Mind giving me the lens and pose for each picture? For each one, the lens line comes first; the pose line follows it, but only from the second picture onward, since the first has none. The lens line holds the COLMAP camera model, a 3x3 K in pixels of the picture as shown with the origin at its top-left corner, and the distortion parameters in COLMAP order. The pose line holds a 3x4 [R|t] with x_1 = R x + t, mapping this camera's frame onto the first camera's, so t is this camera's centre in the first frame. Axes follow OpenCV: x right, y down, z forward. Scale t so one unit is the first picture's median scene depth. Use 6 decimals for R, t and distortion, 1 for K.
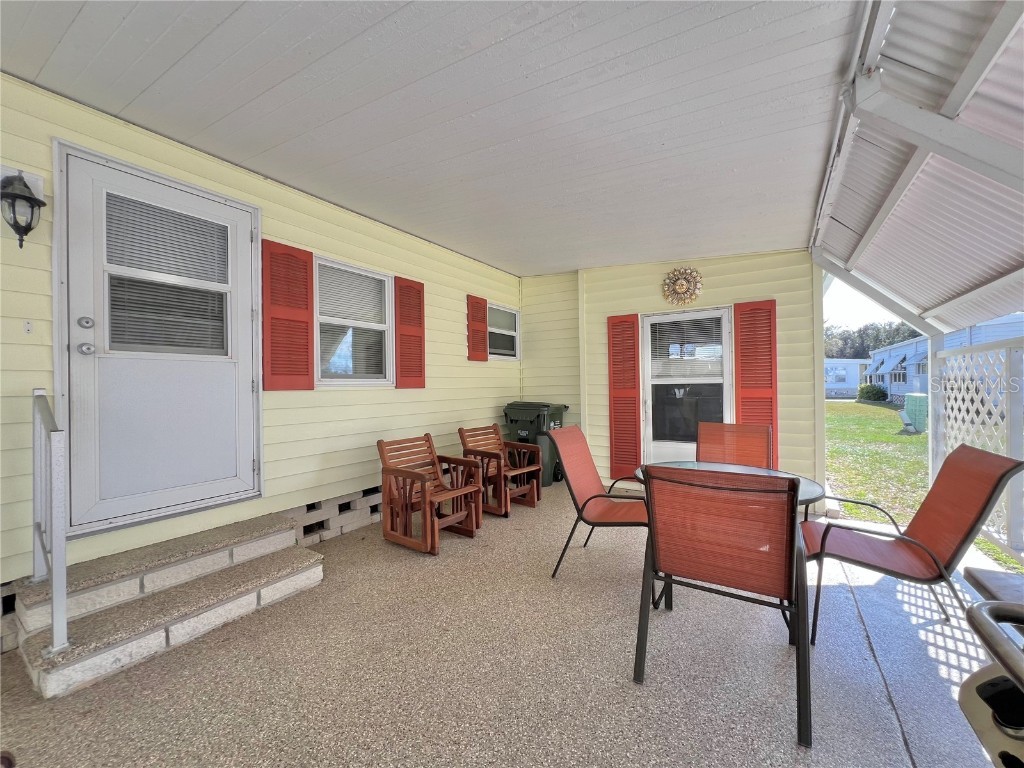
lens RADIAL K [[410.6, 0, 518.4], [0, 410.6, 384.5], [0, 0, 1]] dist [0.000728, -0.000073]
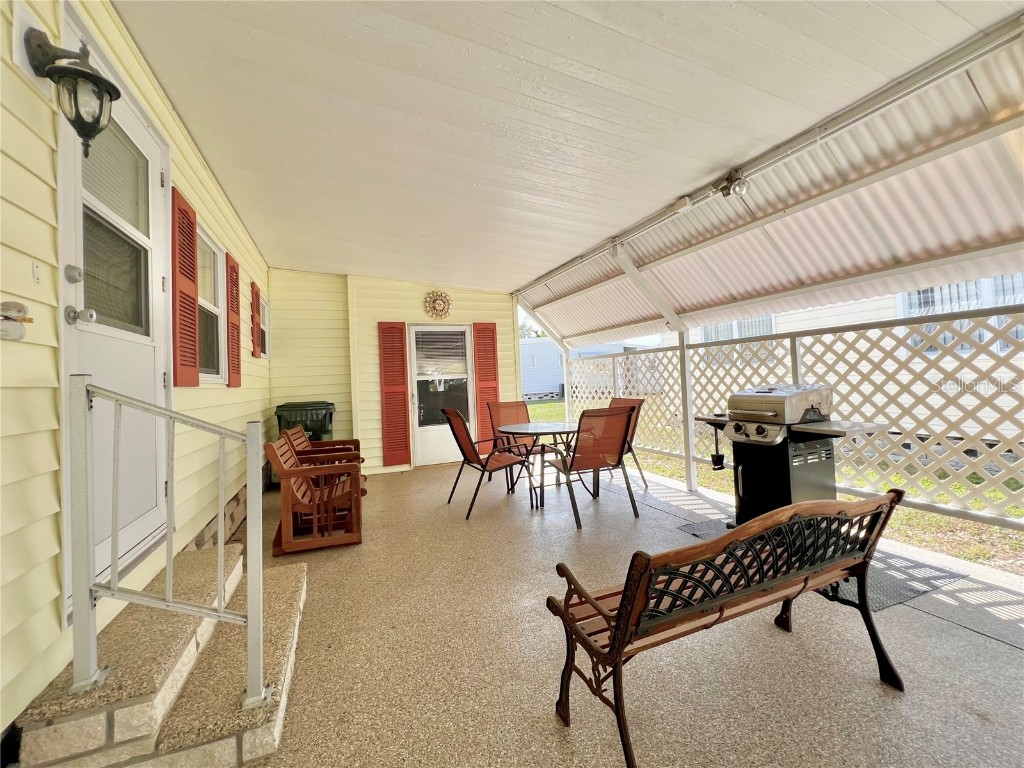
lens RADIAL K [[410.6, 0, 524.8], [0, 410.6, 367.9], [0, 0, 1]] dist [0.000728, -0.000073]
pose [[0.574468, 0.008502, 0.818483, -0.517952], [0.037005, 0.998654, -0.036346, 0.018865], [-0.817690, 0.051168, 0.573380, 0.030800]]
